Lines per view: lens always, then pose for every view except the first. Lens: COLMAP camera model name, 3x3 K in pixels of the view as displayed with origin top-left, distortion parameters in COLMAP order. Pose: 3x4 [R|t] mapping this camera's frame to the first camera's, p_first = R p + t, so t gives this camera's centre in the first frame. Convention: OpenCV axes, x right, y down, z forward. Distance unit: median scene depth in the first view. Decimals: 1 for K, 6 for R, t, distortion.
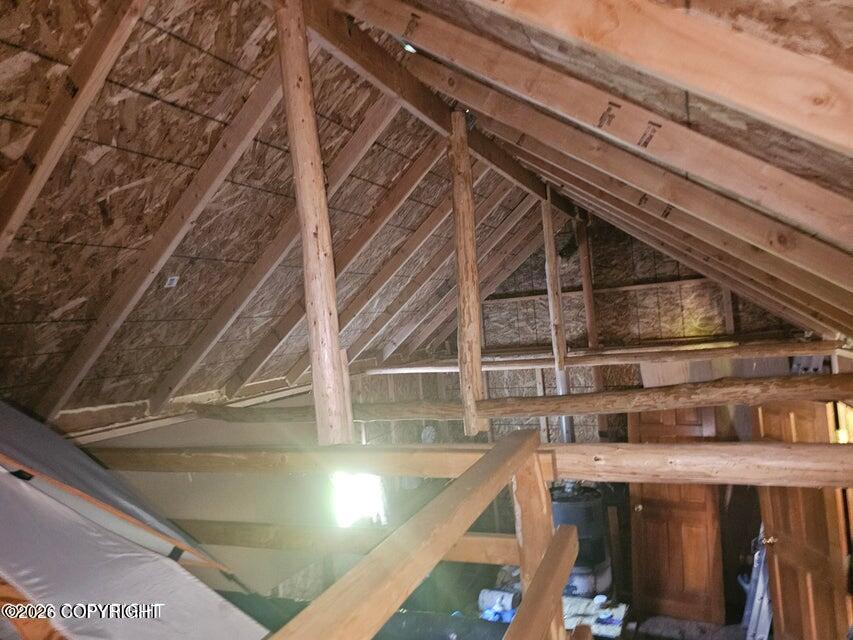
lens RADIAL K [[578.7, 0, 412.7], [0, 578.7, 319.4], [0, 0, 1]] dist [0.052301, -0.046191]
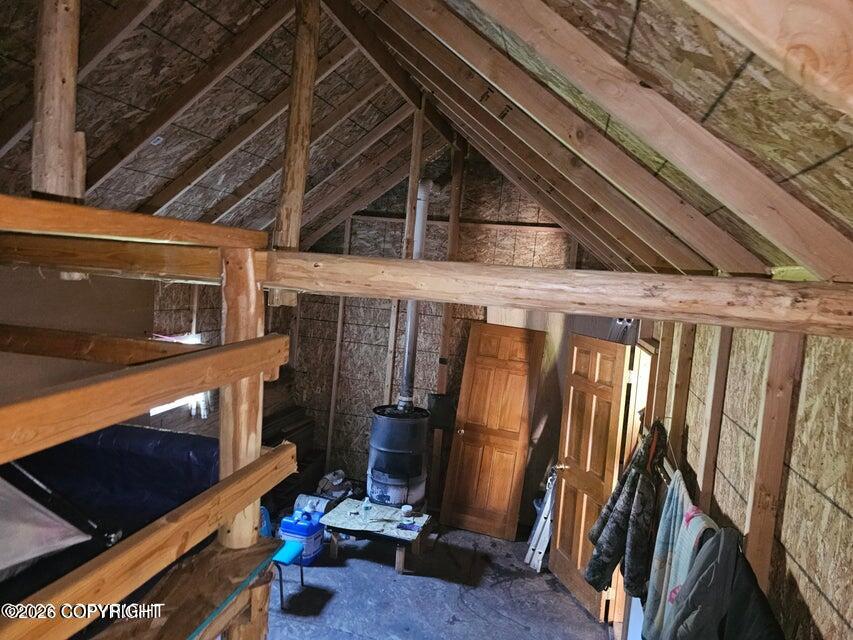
lens RADIAL K [[578.1, 0, 420.4], [0, 578.1, 315.5], [0, 0, 1]] dist [0.082082, -0.073683]
pose [[0.967392, 0.151536, 0.202952, 0.075863], [-0.169137, 0.982938, 0.072289, 0.056110], [-0.188535, -0.104258, 0.976517, 0.008048]]
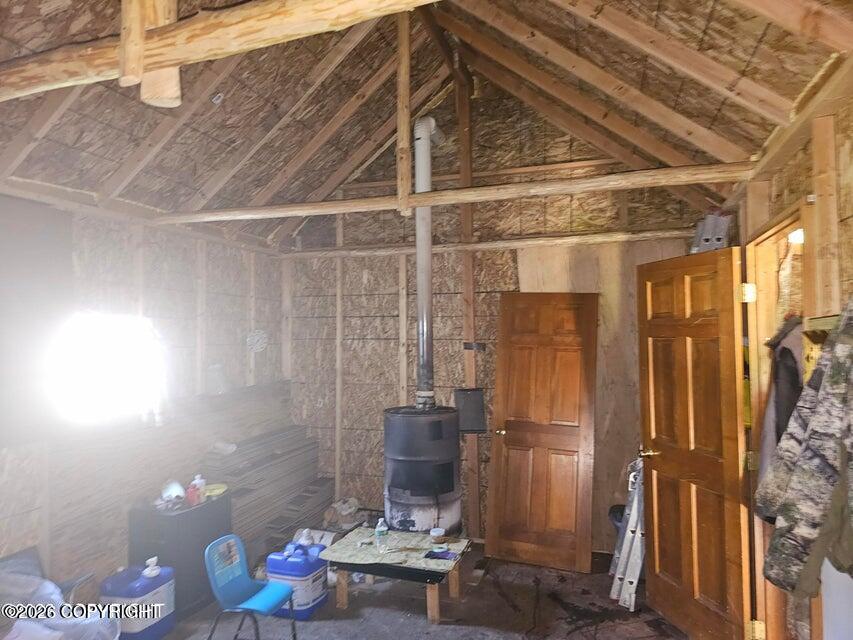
lens RADIAL K [[575.8, 0, 408.4], [0, 575.8, 322.4], [0, 0, 1]] dist [0.076425, -0.071878]
pose [[0.988685, 0.079962, 0.126919, 0.158116], [-0.078327, 0.996768, -0.017830, 0.213710], [-0.127934, 0.007687, 0.991753, 0.237208]]
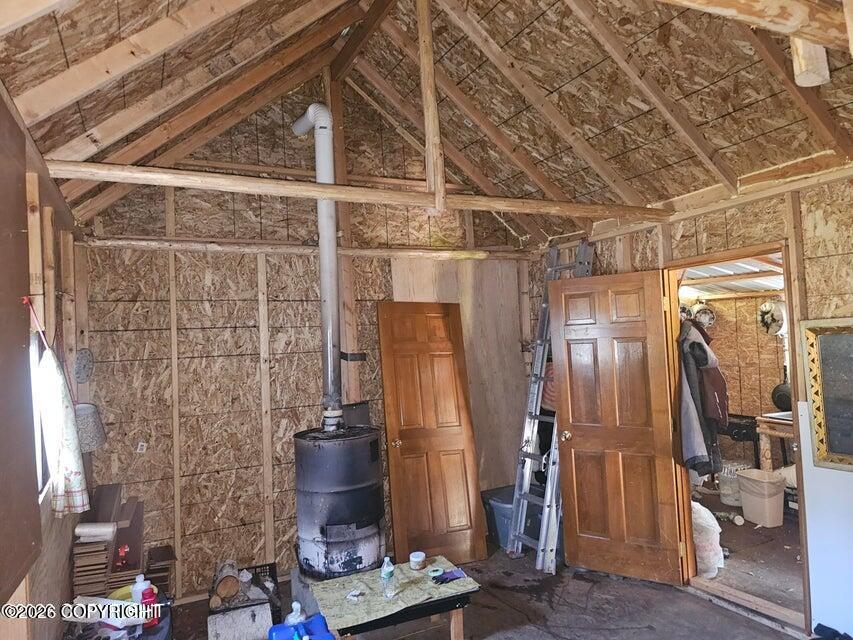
lens RADIAL K [[578.1, 0, 420.4], [0, 578.1, 315.5], [0, 0, 1]] dist [0.082082, -0.073683]
pose [[0.618390, 0.088705, 0.780849, -0.253085], [-0.021547, 0.995149, -0.095986, 0.246464], [-0.785576, 0.042532, 0.617301, 0.527021]]
